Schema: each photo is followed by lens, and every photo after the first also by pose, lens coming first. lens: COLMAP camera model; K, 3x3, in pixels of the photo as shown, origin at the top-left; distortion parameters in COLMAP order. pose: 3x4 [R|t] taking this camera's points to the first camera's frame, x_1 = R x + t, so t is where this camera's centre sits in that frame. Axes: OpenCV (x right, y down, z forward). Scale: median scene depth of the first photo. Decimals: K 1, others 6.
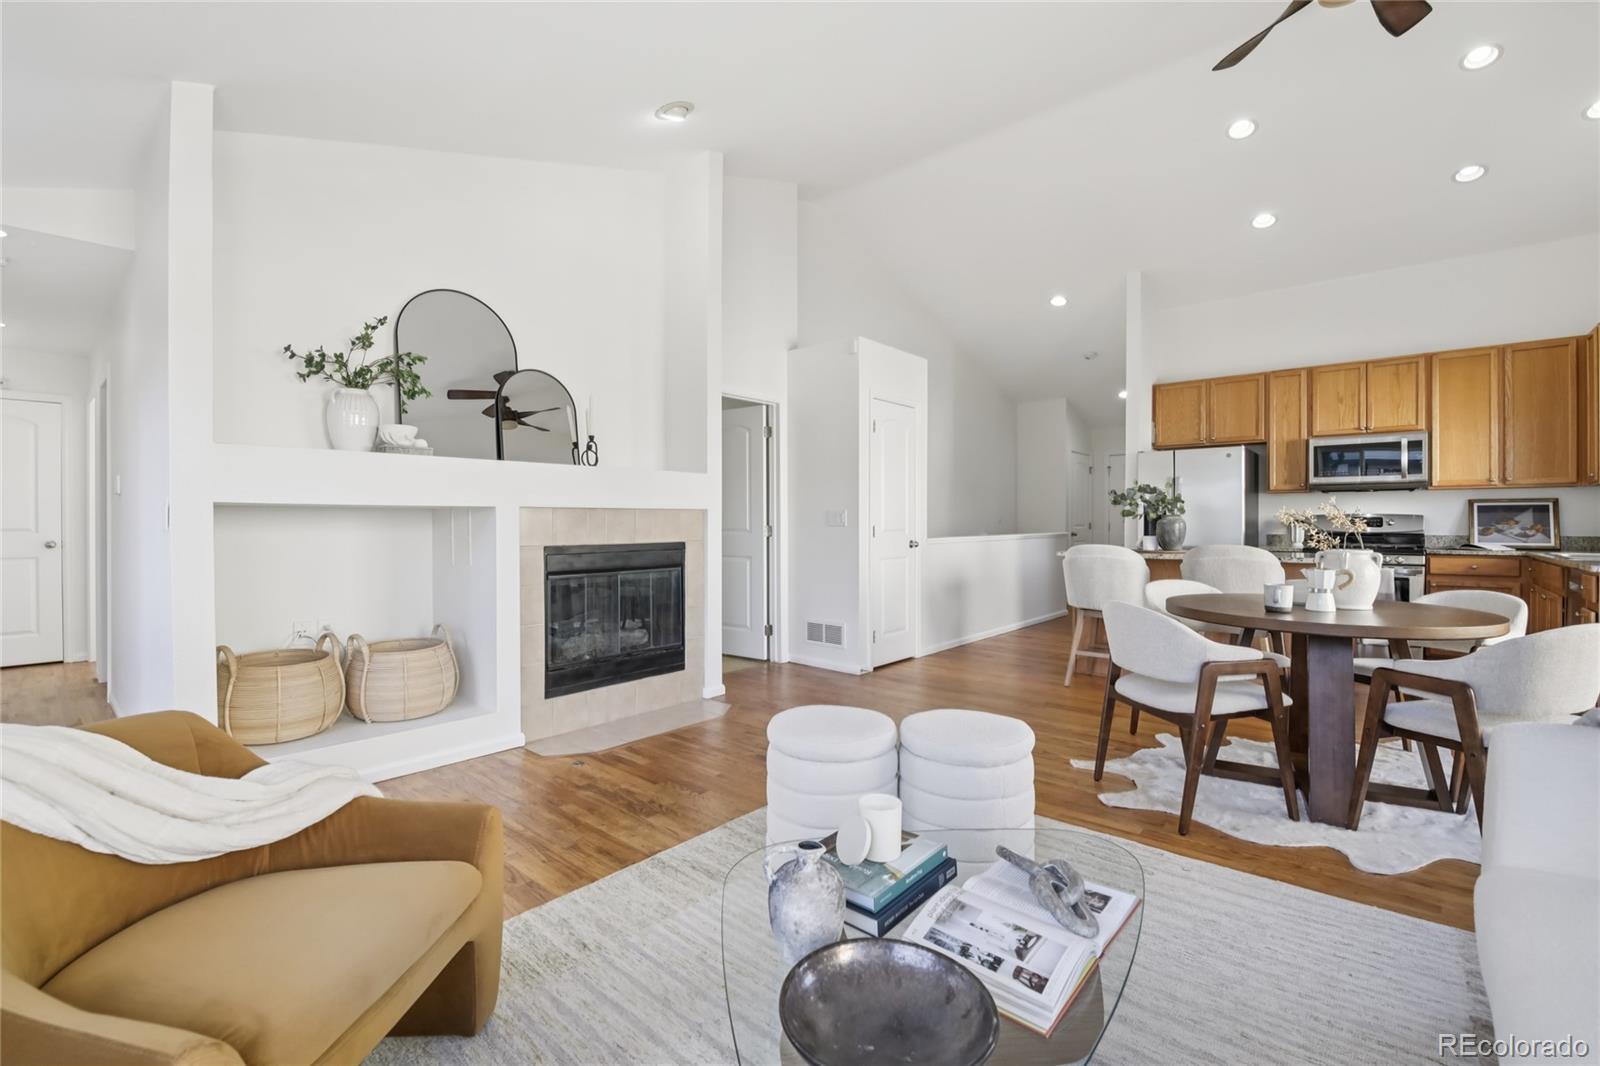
lens RADIAL K [[693.6, 0, 793.7], [0, 693.6, 524.1], [0, 0, 1]] dist [-0.003367, -0.010544]
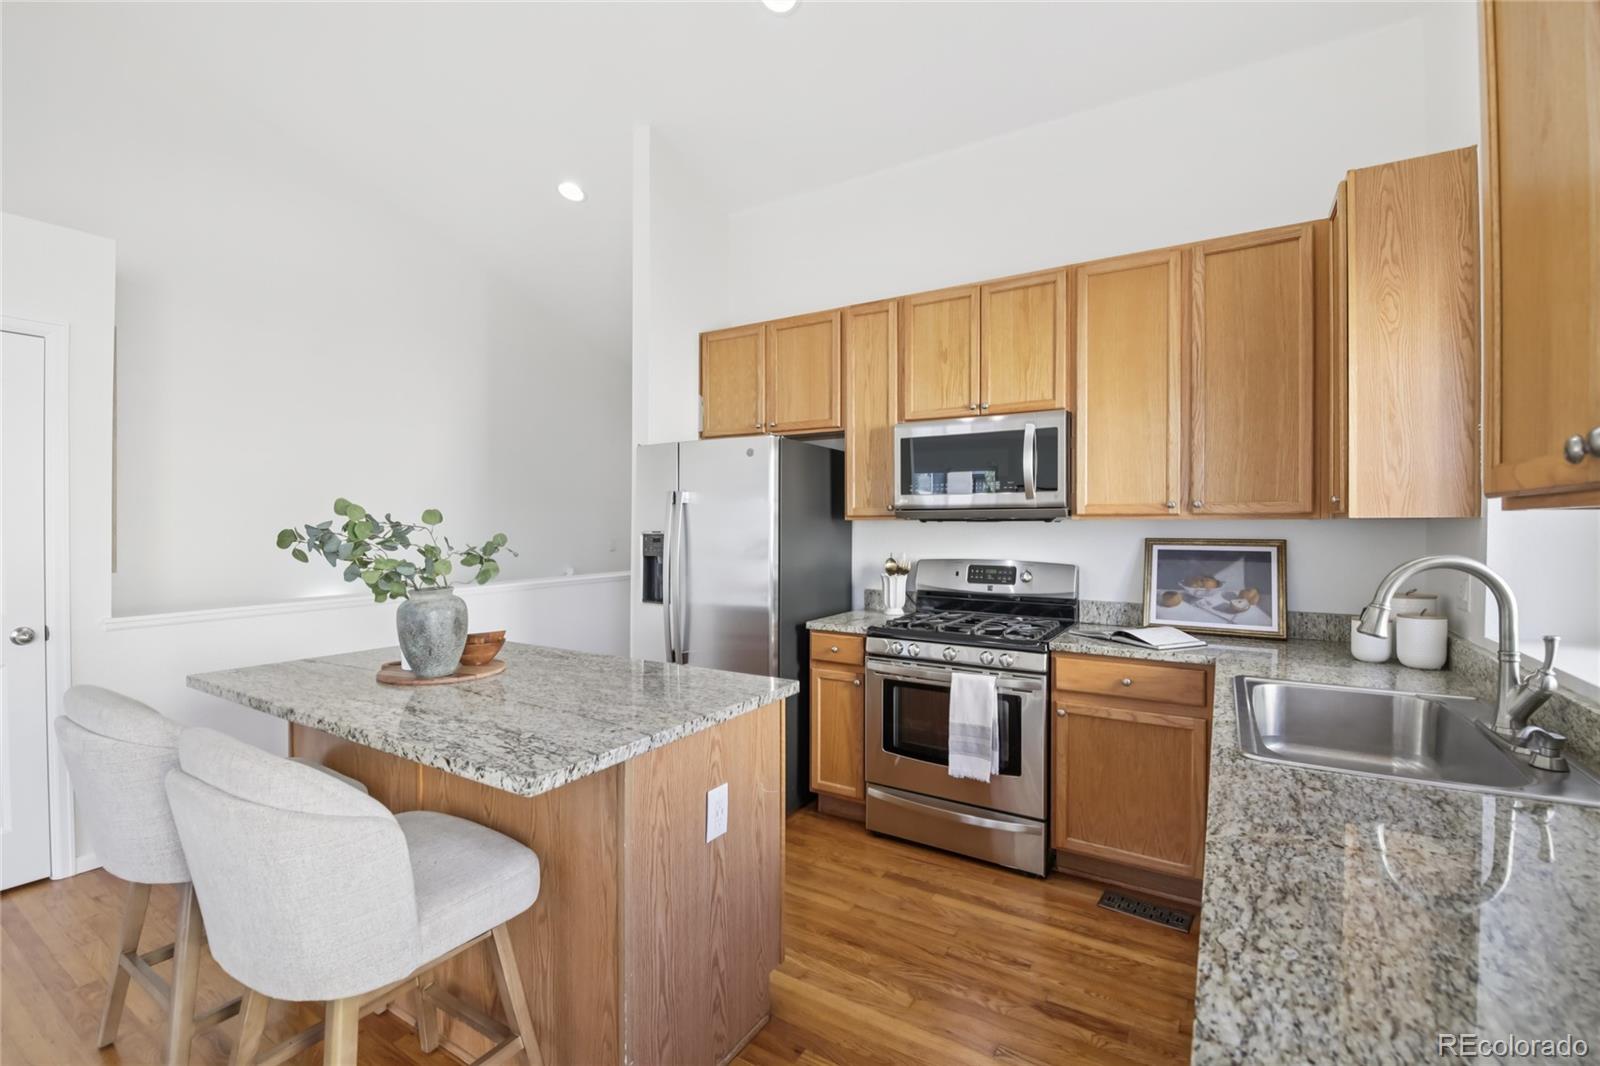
lens RADIAL K [[693.6, 0, 793.7], [0, 693.6, 524.1], [0, 0, 1]] dist [-0.003367, -0.010544]
pose [[0.986715, 0.000305, 0.162459, 0.622019], [-0.000205, 1.000000, -0.000636, -0.047156], [-0.162459, 0.000594, 0.986715, 0.500940]]
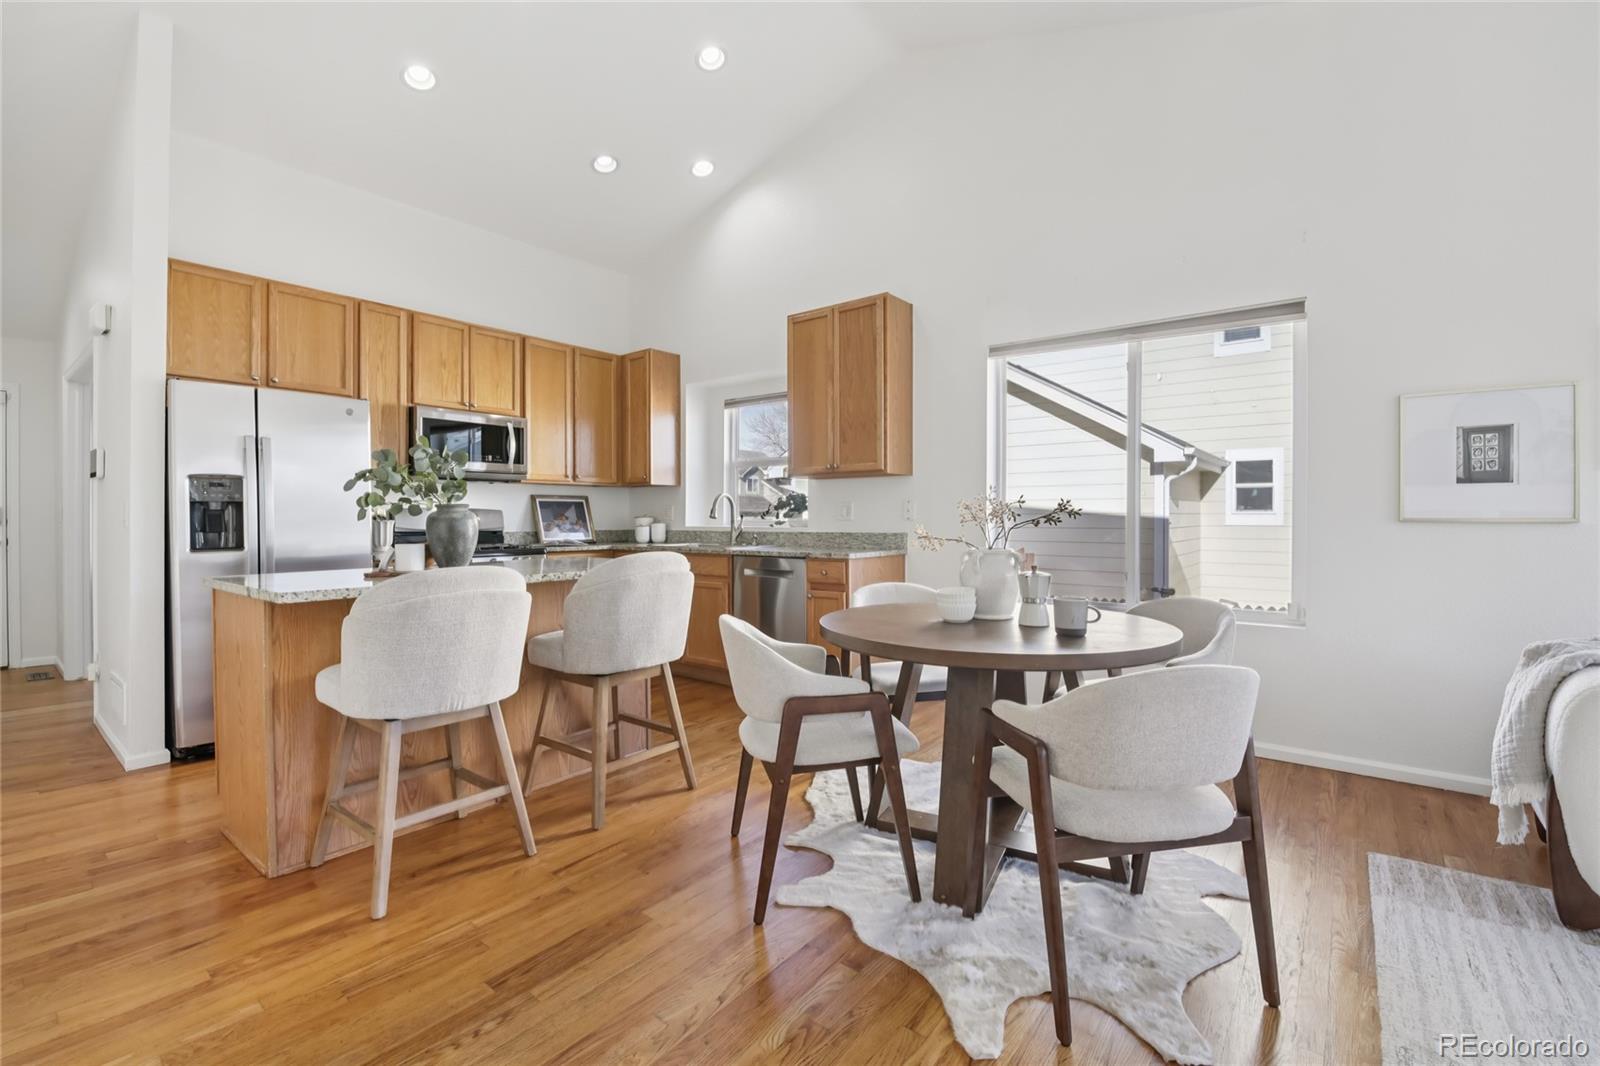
lens RADIAL K [[693.6, 0, 793.7], [0, 693.6, 524.1], [0, 0, 1]] dist [-0.003367, -0.010544]
pose [[-0.039753, -0.007695, 0.999180, -0.020606], [0.003778, 0.999962, 0.007851, -0.000170], [-0.999202, 0.004087, -0.039722, 0.669945]]
